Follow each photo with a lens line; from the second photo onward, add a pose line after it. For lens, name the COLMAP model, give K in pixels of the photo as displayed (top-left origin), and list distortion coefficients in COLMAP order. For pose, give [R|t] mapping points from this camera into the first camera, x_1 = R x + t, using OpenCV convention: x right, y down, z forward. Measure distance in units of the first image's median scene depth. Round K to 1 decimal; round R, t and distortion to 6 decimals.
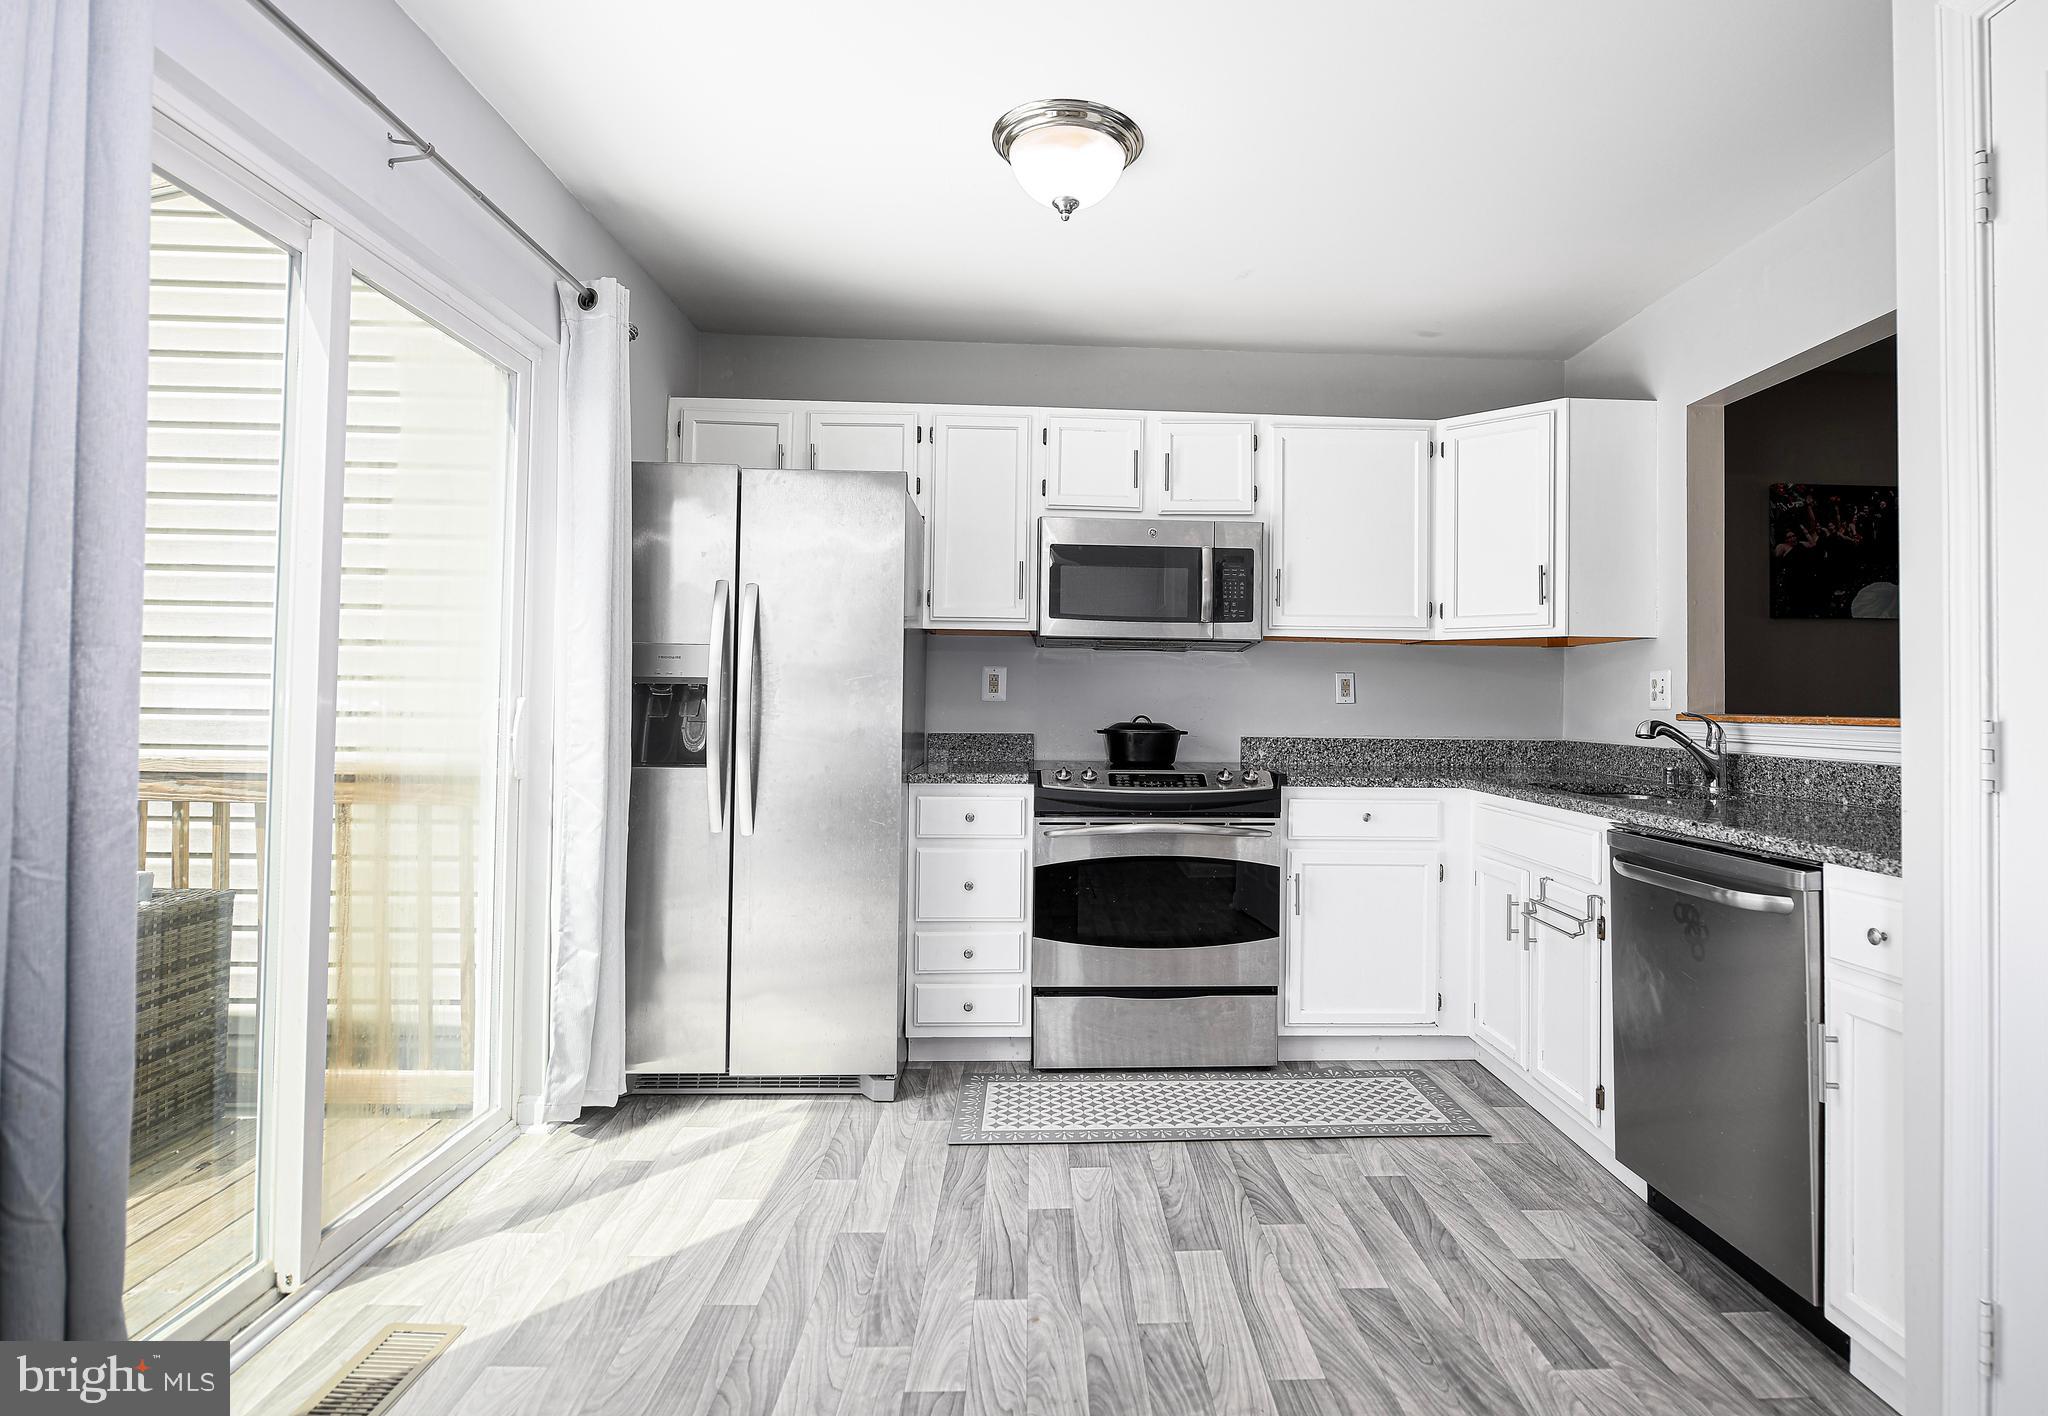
lens RADIAL K [[1050.0, 0, 1085.8], [0, 1050.0, 678.2], [0, 0, 1]] dist [-0.005056, -0.000869]
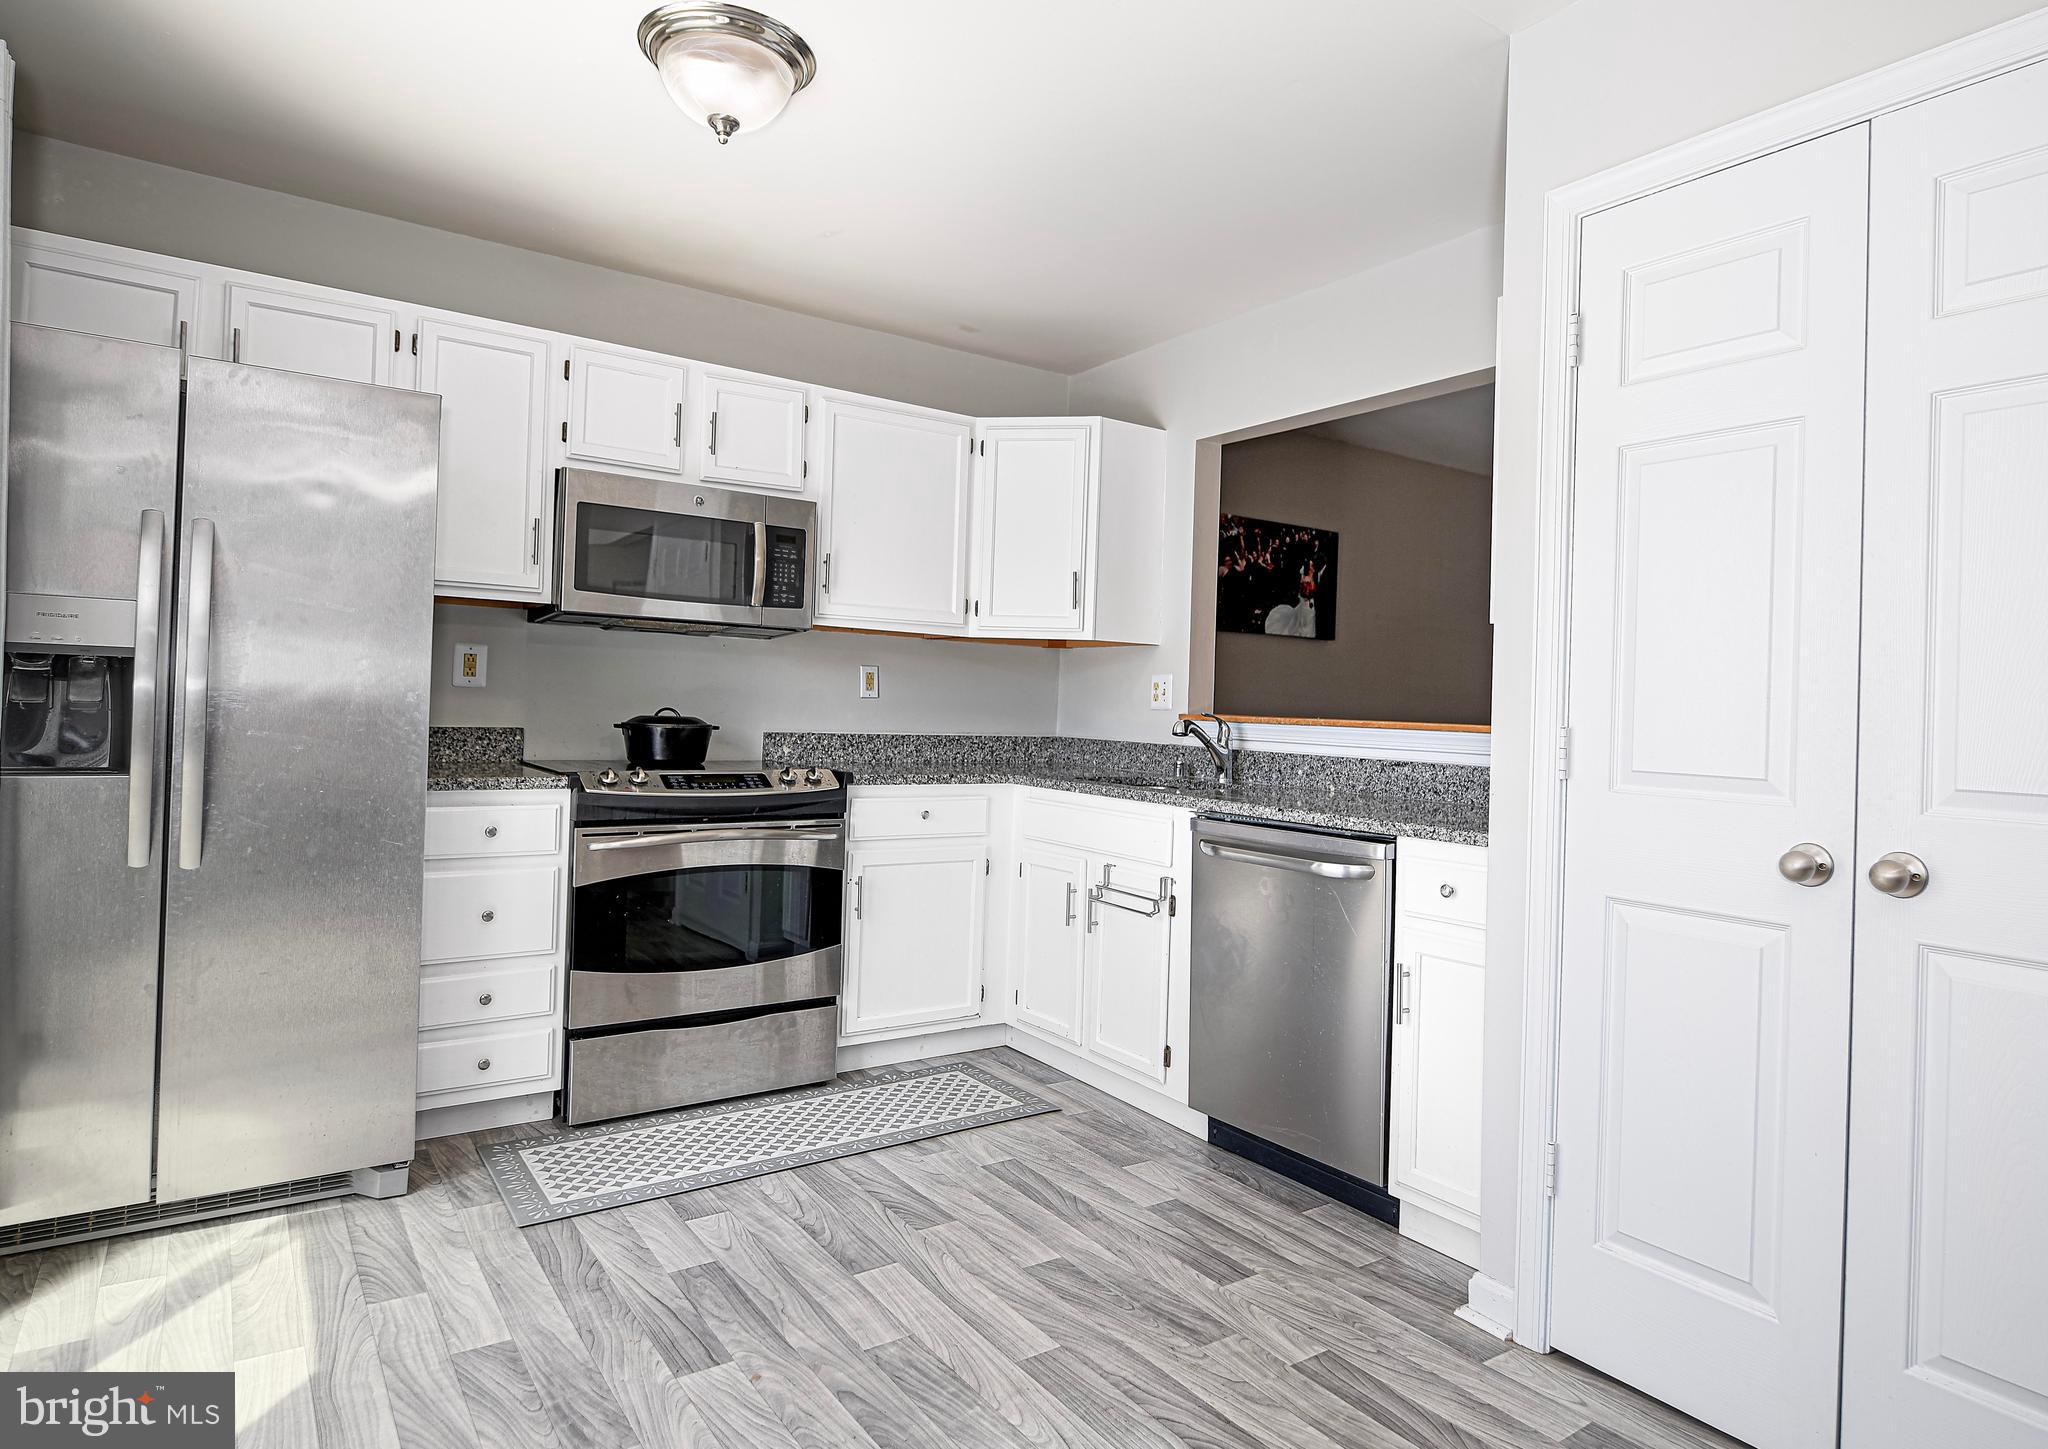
lens RADIAL K [[1166.7, 0, 1019.0], [0, 1166.7, 694.6], [0, 0, 1]] dist [0.001652, -0.004558]
pose [[0.852843, 0.019996, 0.521785, -0.251262], [-0.034127, 0.999265, 0.017485, -0.002833], [-0.521051, -0.032719, 0.852898, 0.024982]]
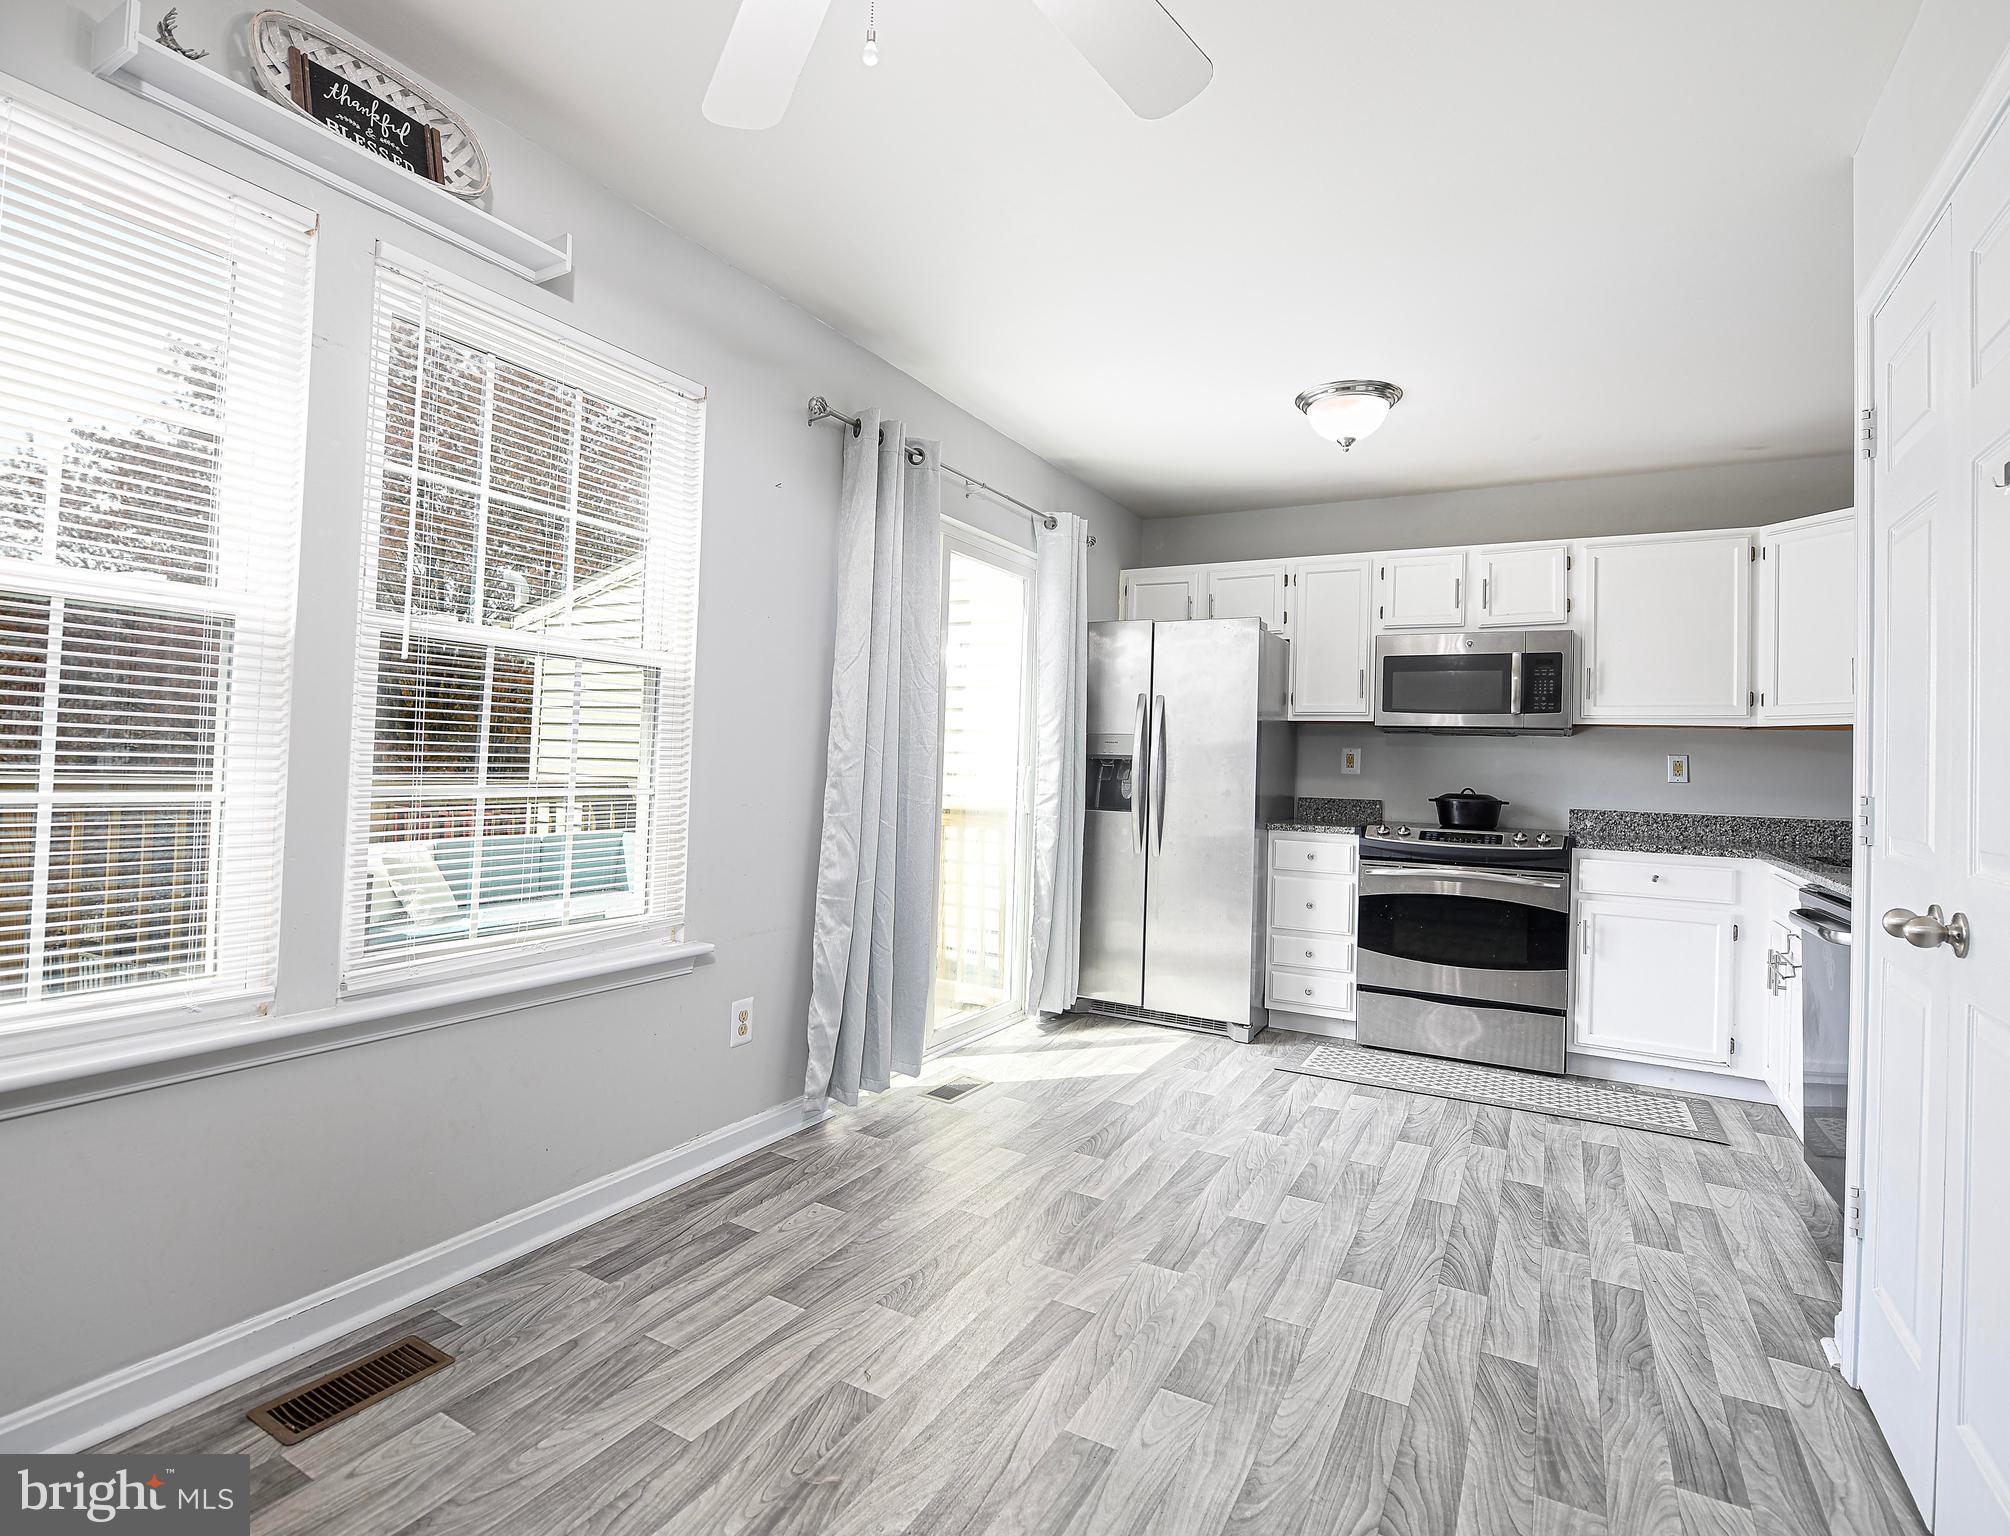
lens RADIAL K [[1004.5, 0, 996.6], [0, 1004.5, 738.8], [0, 0, 1]] dist [0.006800, -0.003524]
pose [[0.849839, 0.000920, -0.527041, 0.255805], [-0.006892, 0.999932, -0.009368, -0.009547], [0.526997, 0.011593, 0.849788, -0.386383]]
